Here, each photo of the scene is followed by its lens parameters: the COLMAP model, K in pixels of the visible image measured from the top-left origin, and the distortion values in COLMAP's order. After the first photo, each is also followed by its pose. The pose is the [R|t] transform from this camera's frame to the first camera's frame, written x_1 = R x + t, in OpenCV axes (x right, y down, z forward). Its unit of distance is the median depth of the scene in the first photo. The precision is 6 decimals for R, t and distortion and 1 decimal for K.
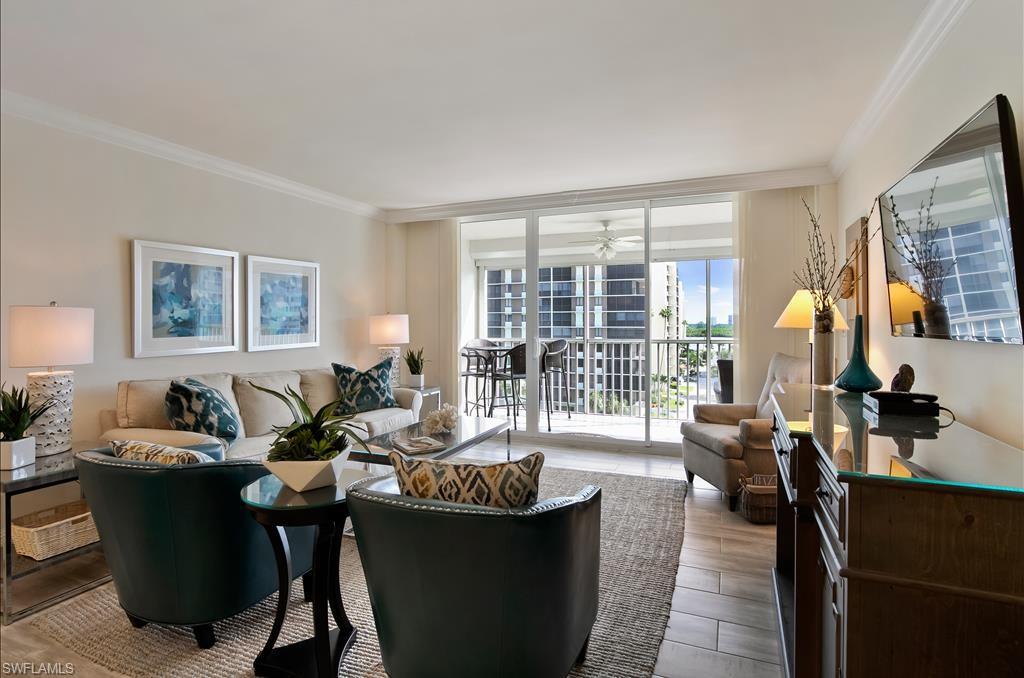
lens RADIAL K [[525.3, 0, 524.8], [0, 525.3, 320.1], [0, 0, 1]] dist [-0.012375, -0.001065]
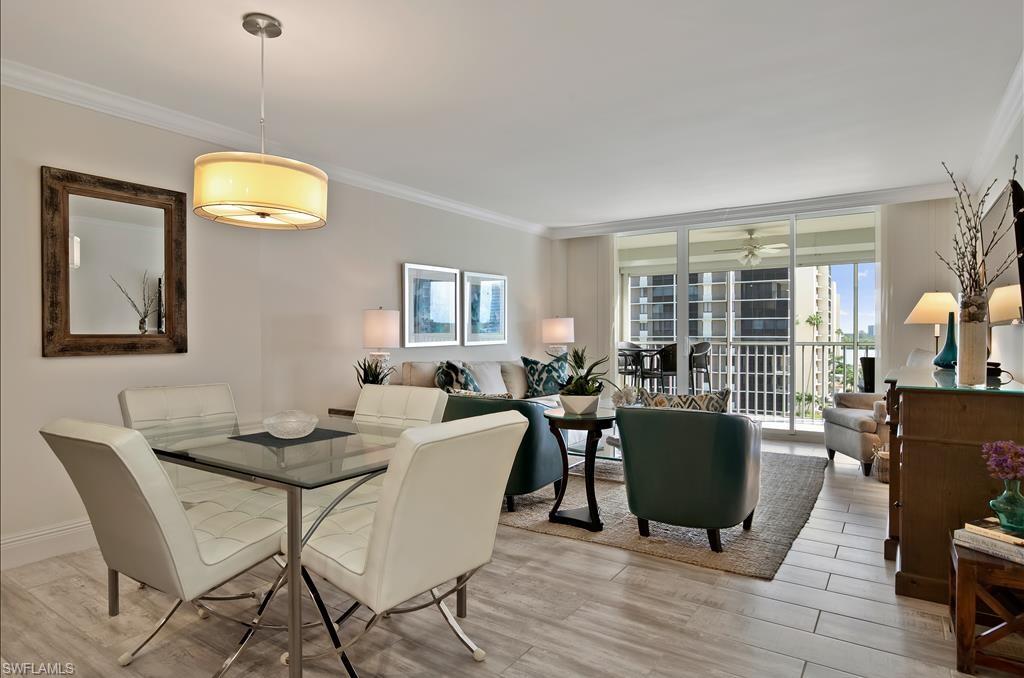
lens RADIAL K [[603.8, 0, 519.9], [0, 603.8, 340.7], [0, 0, 1]] dist [0.001010, 0.001151]
pose [[0.981571, 0.001658, -0.191090, -0.092279], [0.001668, 0.999850, 0.017243, 0.018764], [0.191089, -0.017244, 0.981421, -0.382633]]
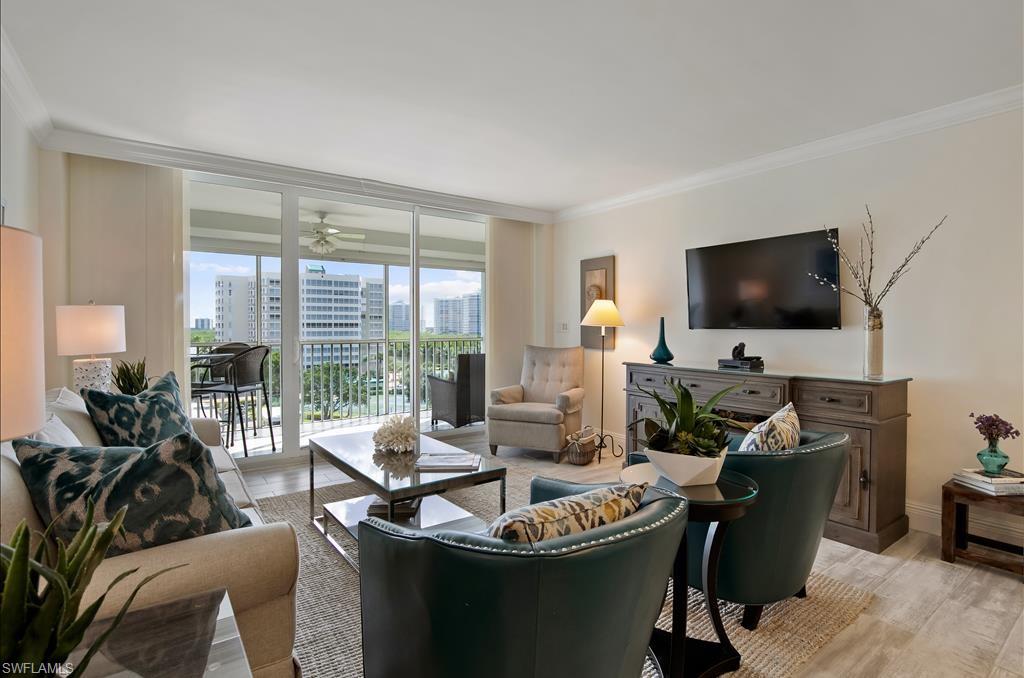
lens RADIAL K [[502.9, 0, 520.2], [0, 502.9, 331.7], [0, 0, 1]] dist [-0.018144, -0.000300]
pose [[0.505410, -0.005537, 0.862862, -0.551987], [-0.007099, 0.999919, 0.010575, 0.012220], [-0.862850, -0.011470, 0.505330, 0.321636]]
